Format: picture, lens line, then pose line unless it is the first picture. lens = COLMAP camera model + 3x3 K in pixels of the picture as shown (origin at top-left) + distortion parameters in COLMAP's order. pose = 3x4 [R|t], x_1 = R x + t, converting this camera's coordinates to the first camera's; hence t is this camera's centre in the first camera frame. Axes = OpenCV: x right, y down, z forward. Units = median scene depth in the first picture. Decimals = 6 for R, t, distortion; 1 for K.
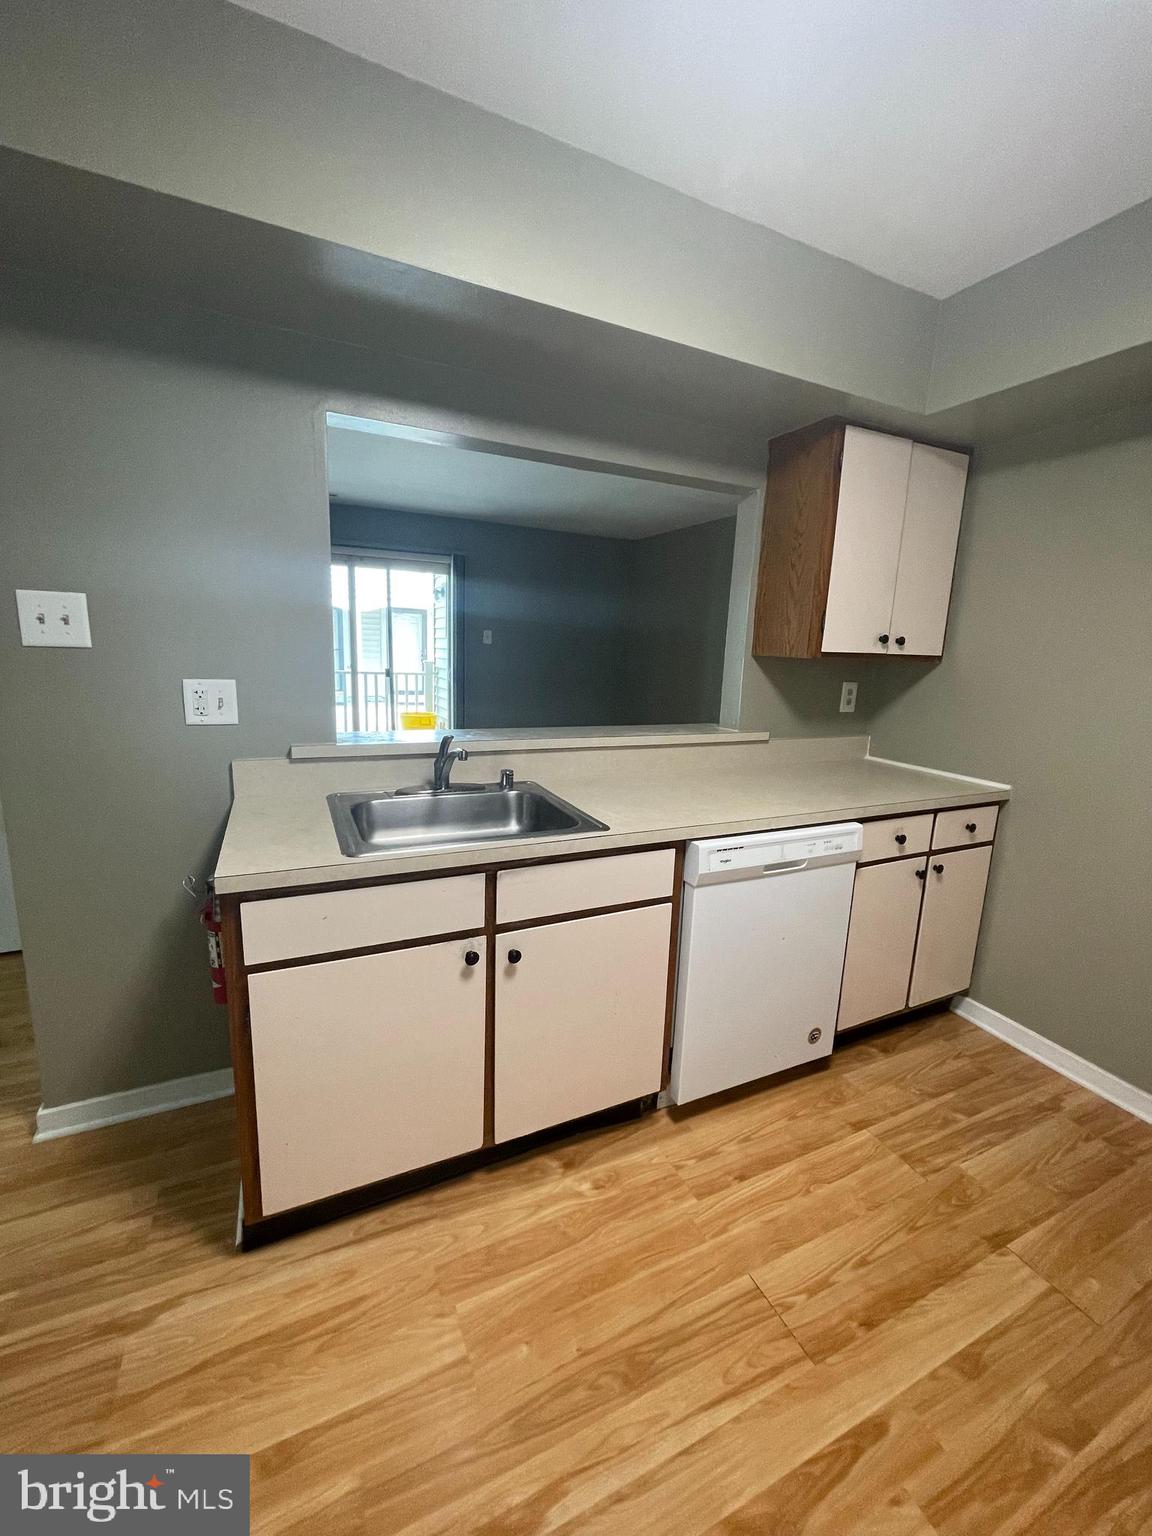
lens RADIAL K [[617.5, 0, 579.3], [0, 617.5, 764.0], [0, 0, 1]] dist [-0.002788, -0.000437]
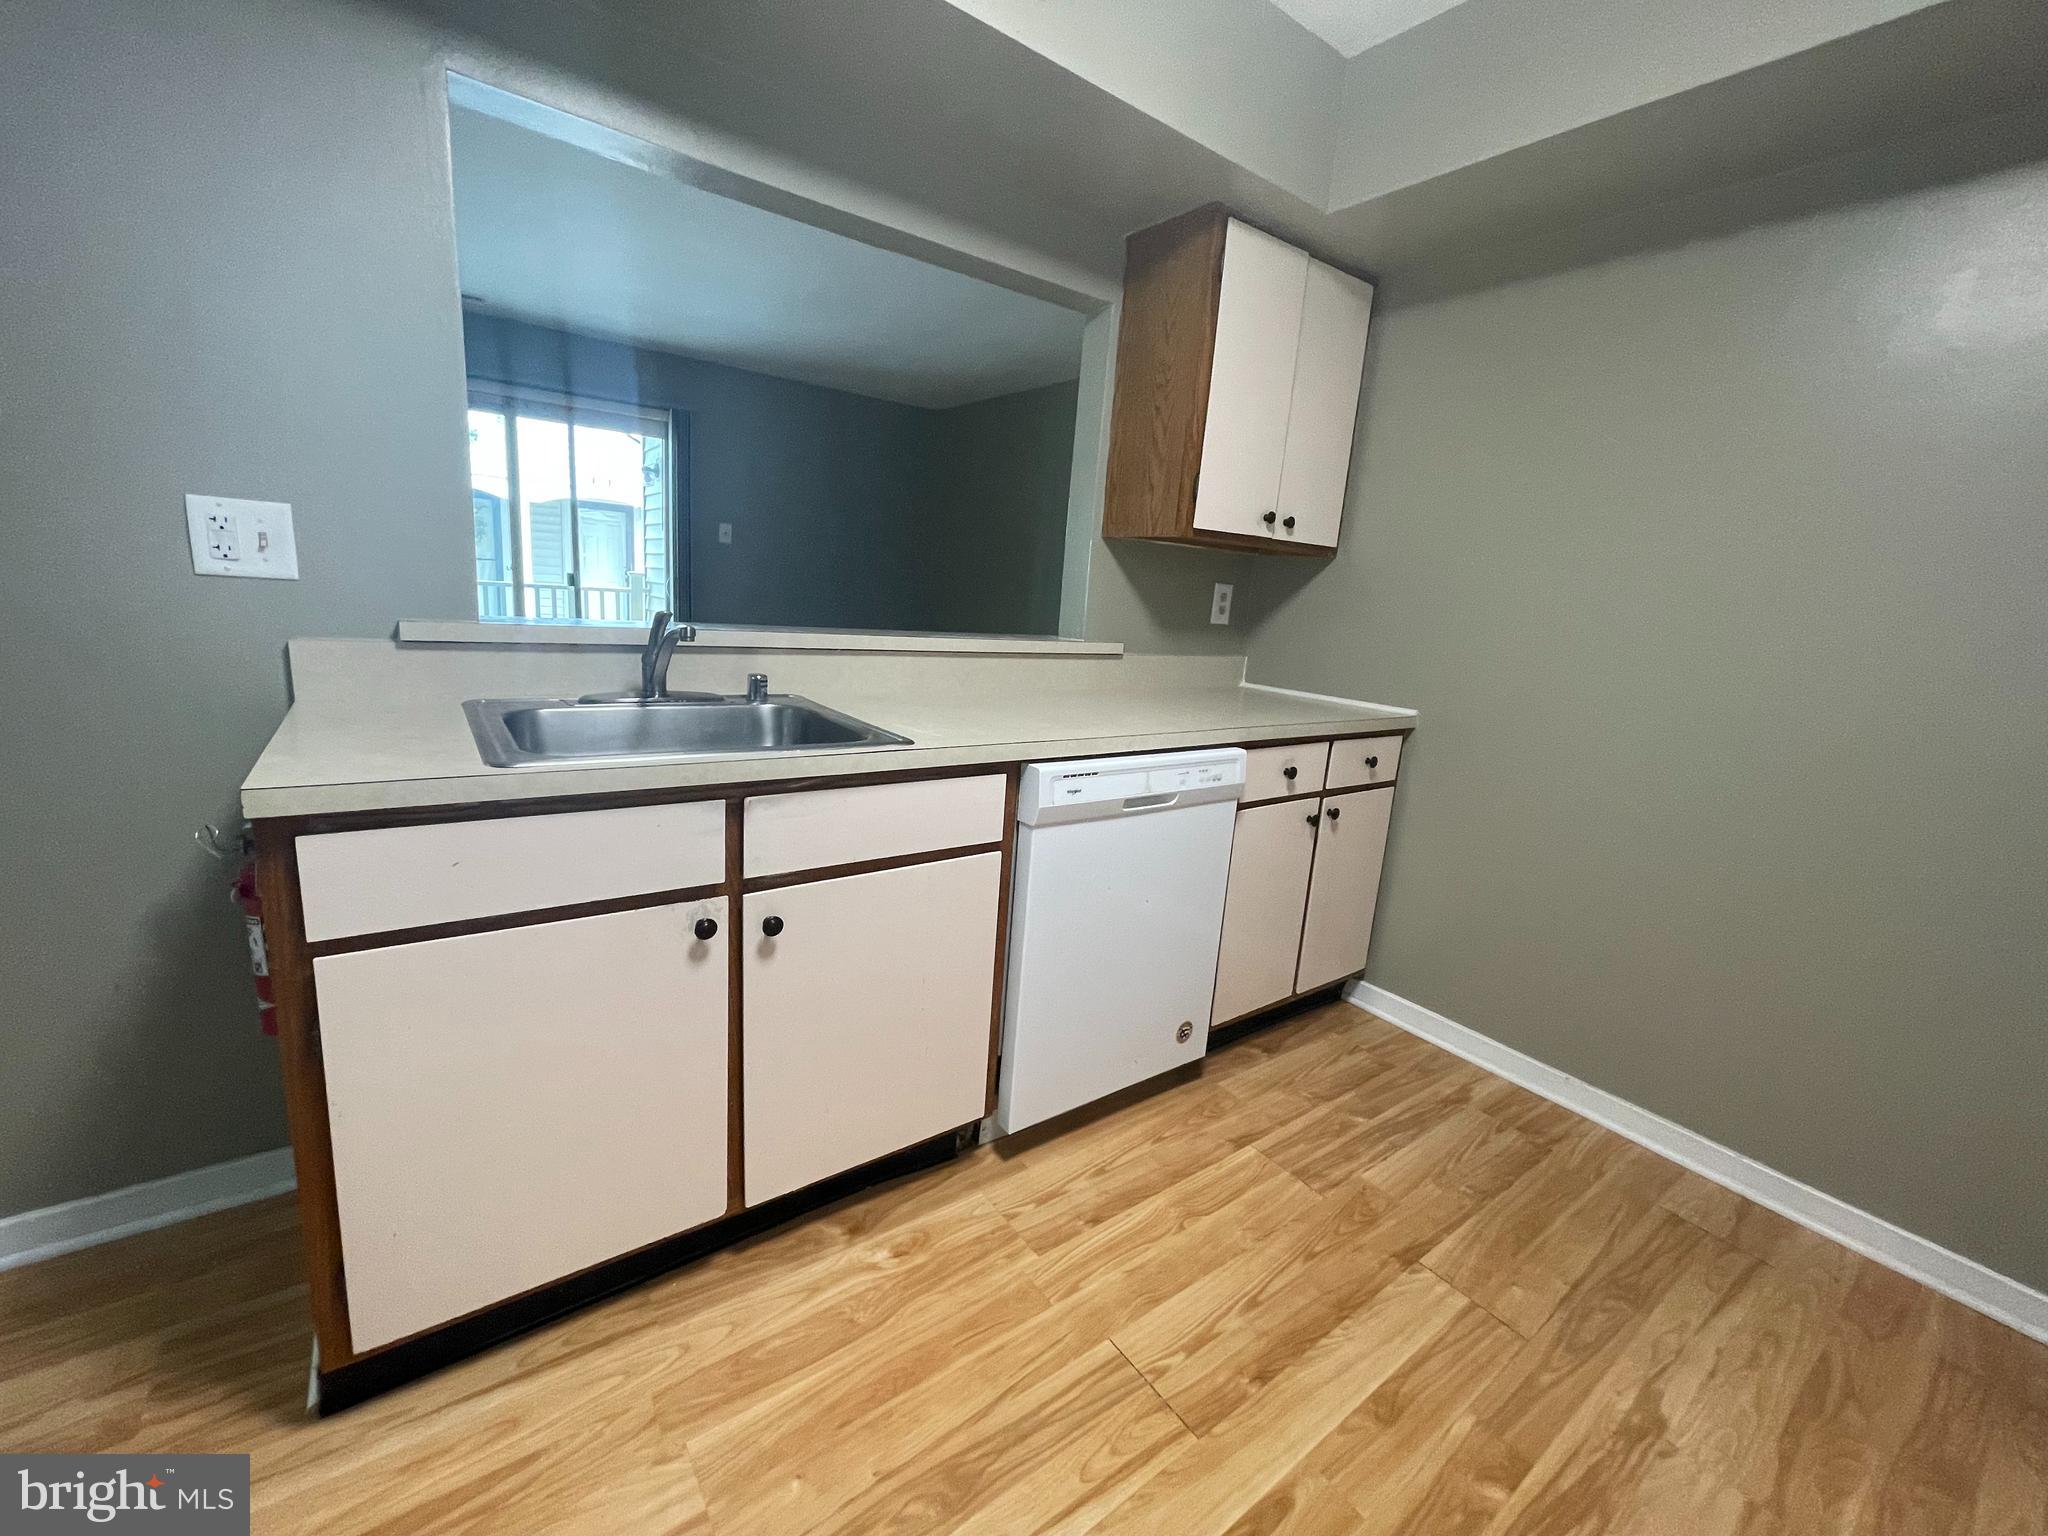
lens RADIAL K [[826.6, 0, 1019.0], [0, 826.6, 763.6], [0, 0, 1]] dist [-0.011551, 0.004495]
pose [[0.981693, -0.006485, 0.190358, -0.010646], [0.001159, 0.999605, 0.028074, 0.100307], [-0.190465, -0.027340, 0.981313, 0.067434]]
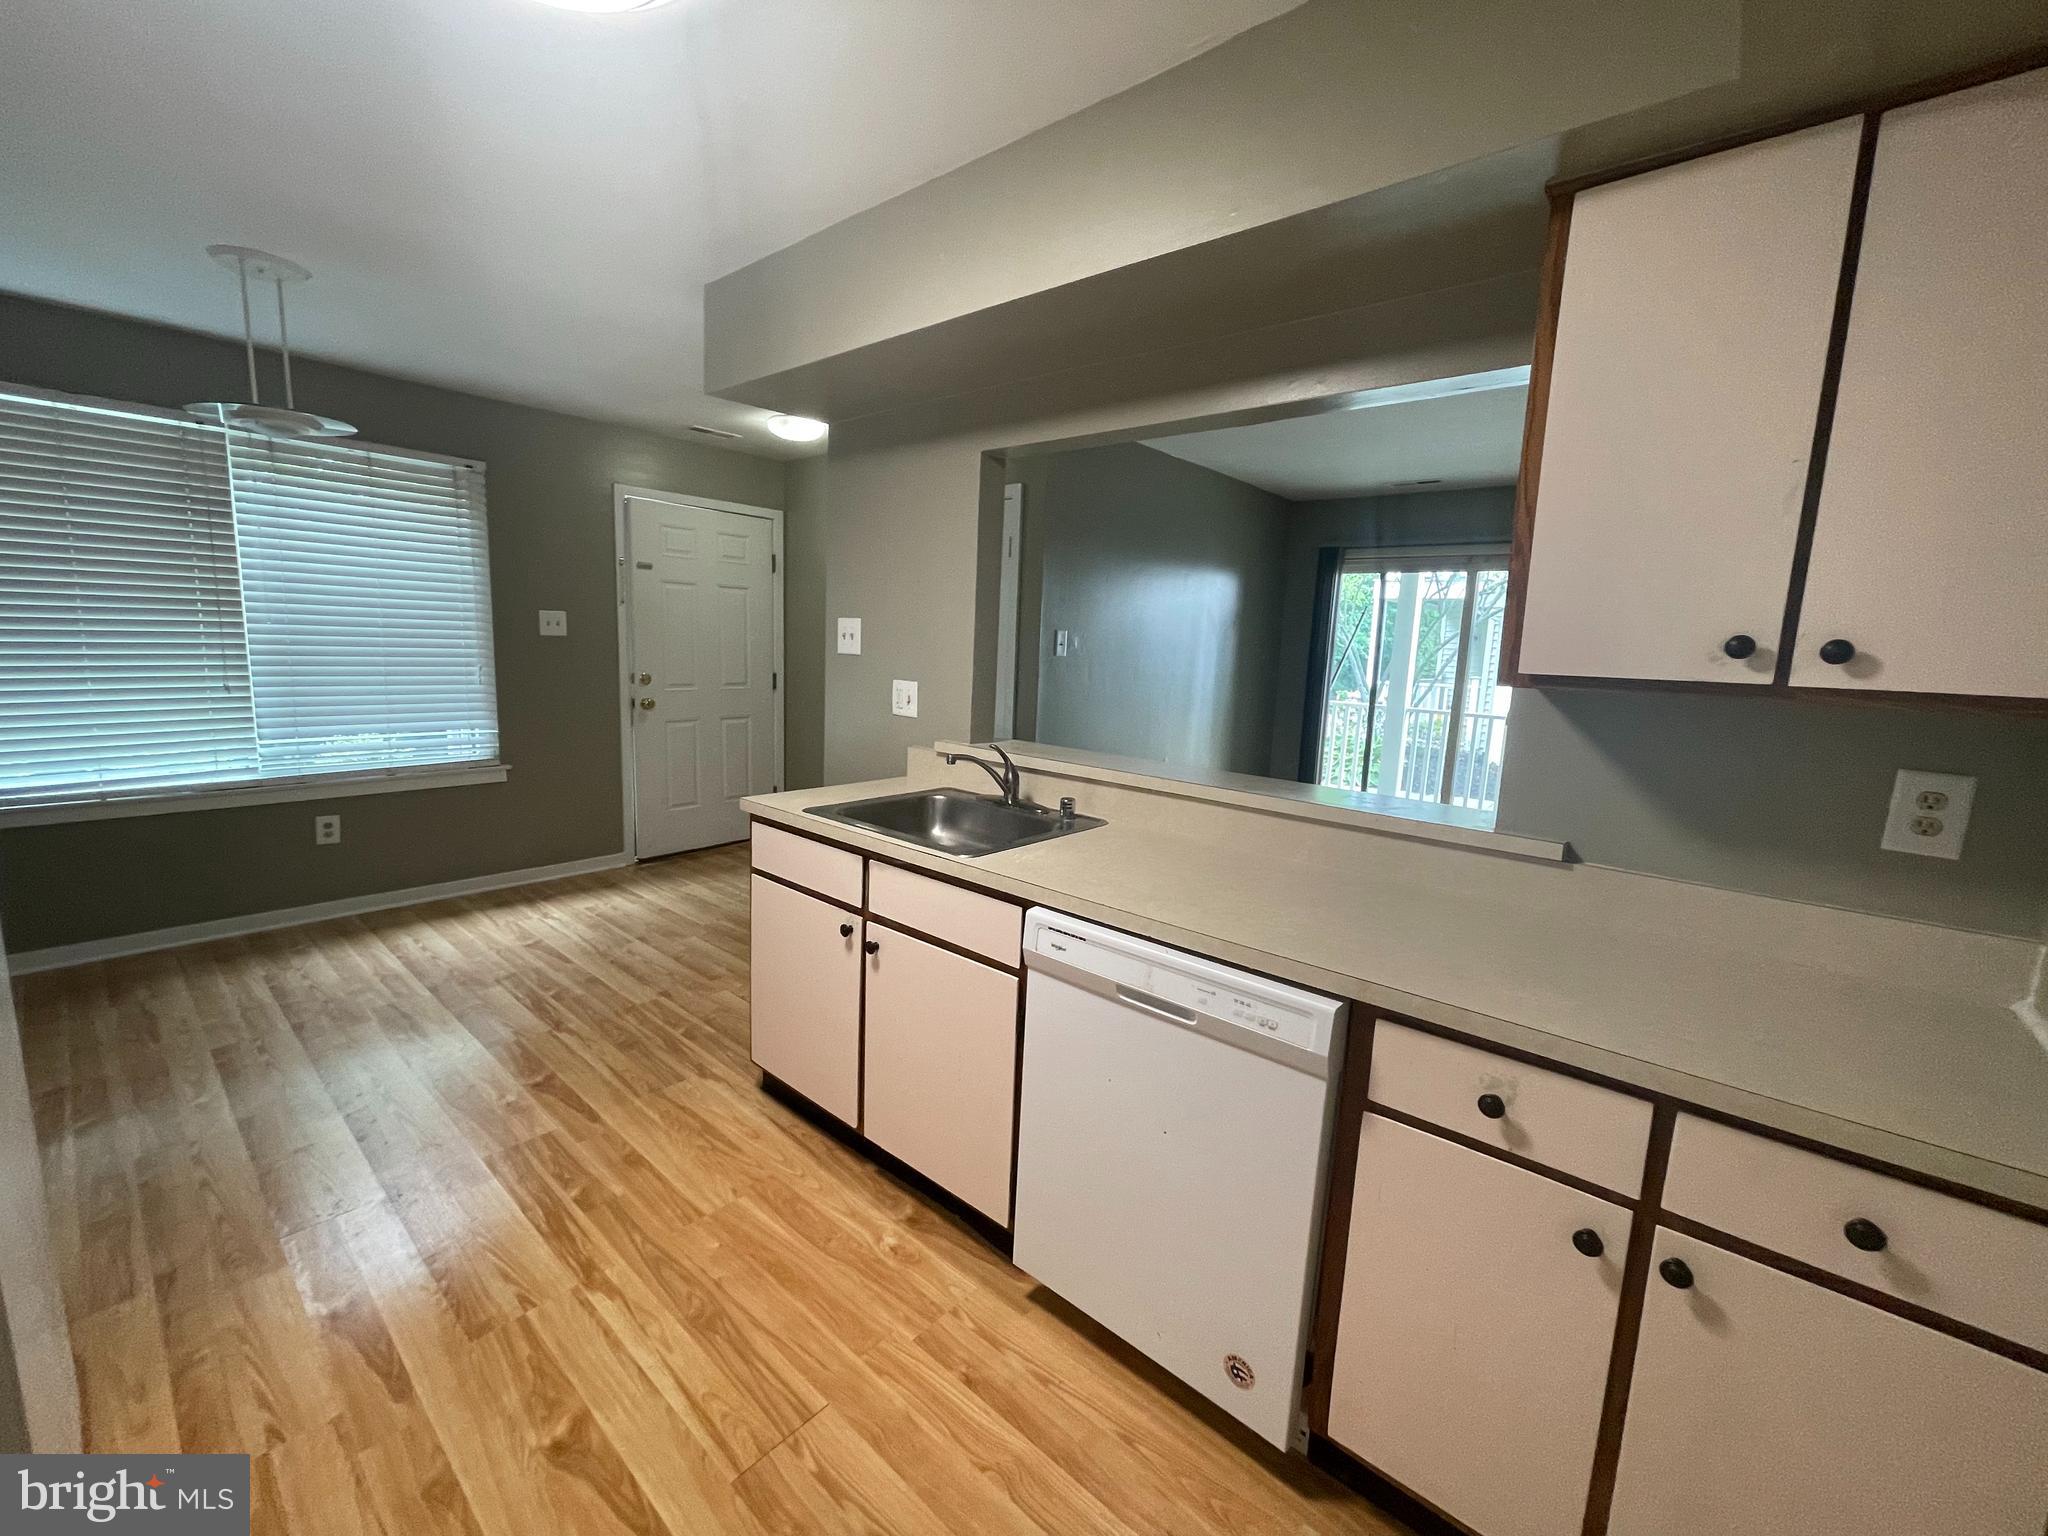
lens RADIAL K [[826.6, 0, 1019.0], [0, 826.6, 763.6], [0, 0, 1]] dist [-0.011551, 0.004495]
pose [[0.402283, 0.114079, -0.908380, 1.096228], [-0.204456, 0.978342, 0.032321, -0.075014], [0.892393, 0.172722, 0.416895, 0.541602]]
